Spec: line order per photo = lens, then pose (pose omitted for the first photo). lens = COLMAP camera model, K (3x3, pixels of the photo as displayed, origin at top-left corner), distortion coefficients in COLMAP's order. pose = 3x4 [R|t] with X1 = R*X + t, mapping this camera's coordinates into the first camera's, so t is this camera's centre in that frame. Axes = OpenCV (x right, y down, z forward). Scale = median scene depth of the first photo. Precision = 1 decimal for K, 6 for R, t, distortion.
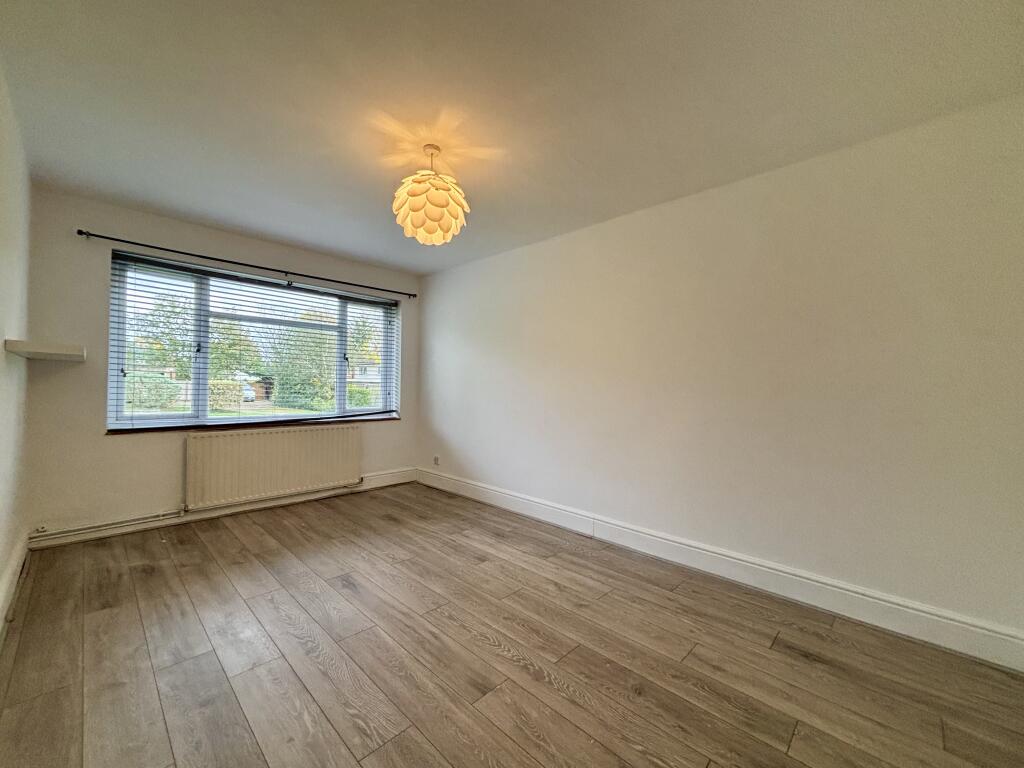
lens RADIAL K [[412.2, 0, 511.1], [0, 412.2, 384.0], [0, 0, 1]] dist [0.001529, -0.000089]
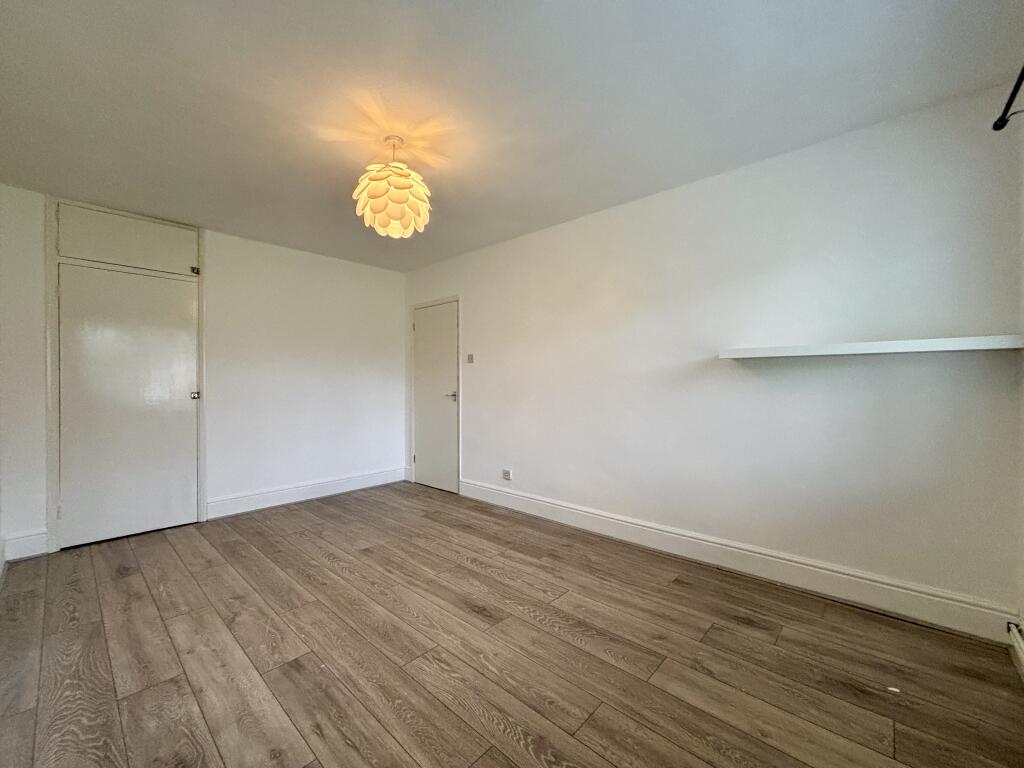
lens RADIAL K [[412.2, 0, 509.0], [0, 412.2, 382.8], [0, 0, 1]] dist [0.001529, -0.000089]
pose [[-0.999682, -0.013290, -0.021438, -0.397627], [-0.013087, 0.999869, -0.009562, 0.010374], [0.021562, -0.009278, -0.999724, 1.743637]]
